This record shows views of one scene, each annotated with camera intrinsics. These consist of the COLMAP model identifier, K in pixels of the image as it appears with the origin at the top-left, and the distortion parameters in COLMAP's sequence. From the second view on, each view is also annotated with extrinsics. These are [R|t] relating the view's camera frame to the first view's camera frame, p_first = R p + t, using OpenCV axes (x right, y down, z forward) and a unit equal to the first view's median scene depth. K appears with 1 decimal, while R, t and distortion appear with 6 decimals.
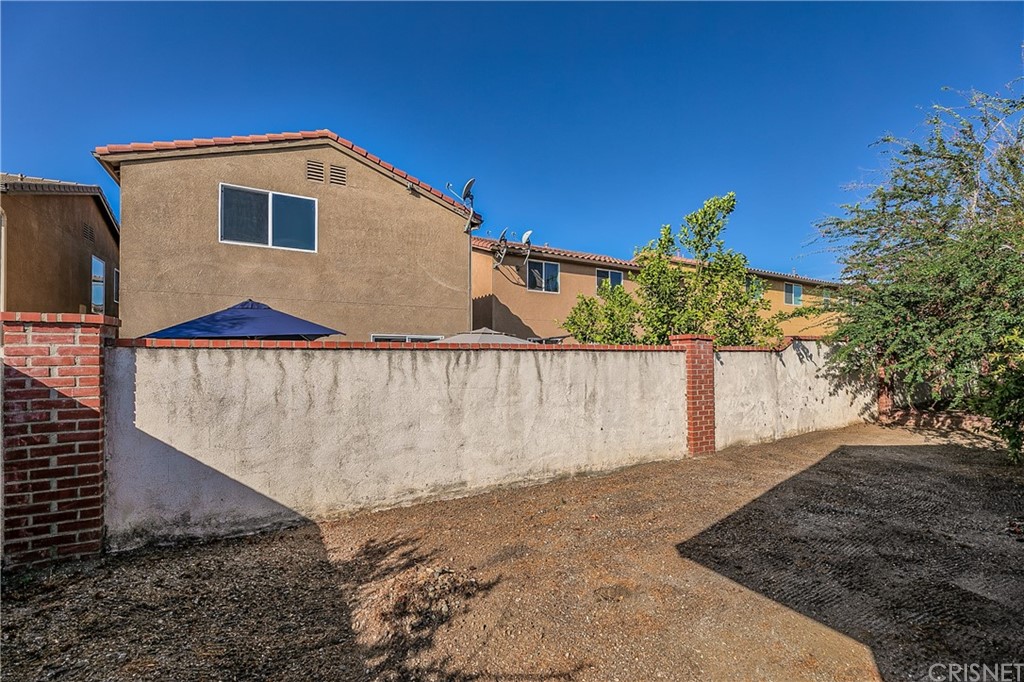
lens RADIAL K [[419.9, 0, 512.0], [0, 419.9, 341.0], [0, 0, 1]] dist [-0.002792, -0.000344]
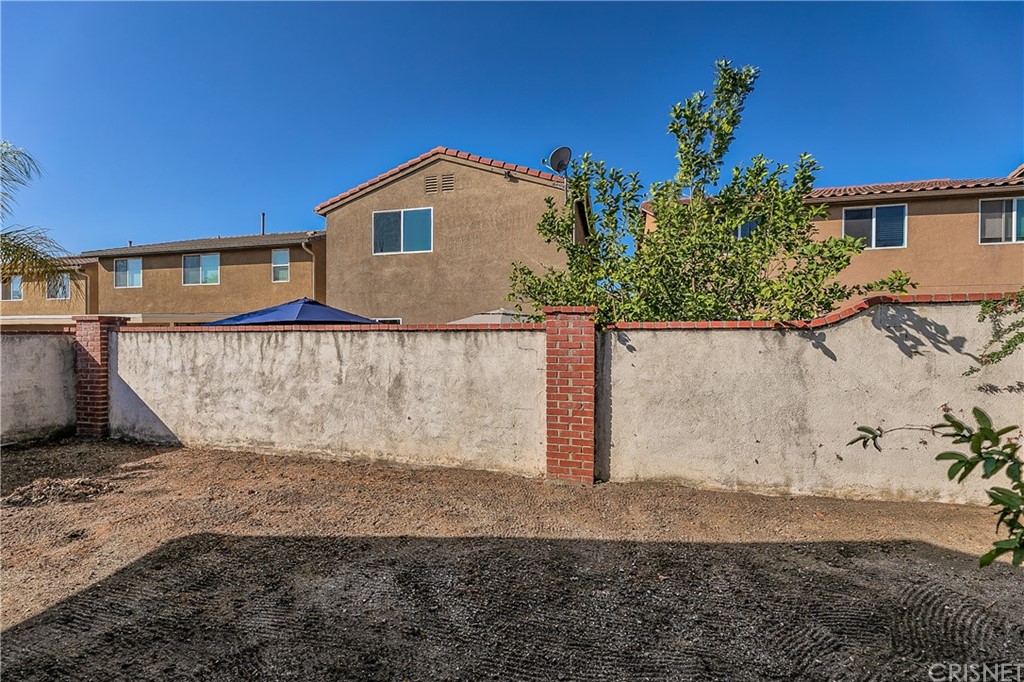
lens RADIAL K [[418.8, 0, 510.7], [0, 418.8, 331.9], [0, 0, 1]] dist [-0.002779, -0.000214]
pose [[0.727545, -0.006751, -0.686027, 0.890141], [0.022641, 0.999643, 0.014174, 0.015620], [0.685686, -0.025845, 0.727438, 0.452214]]
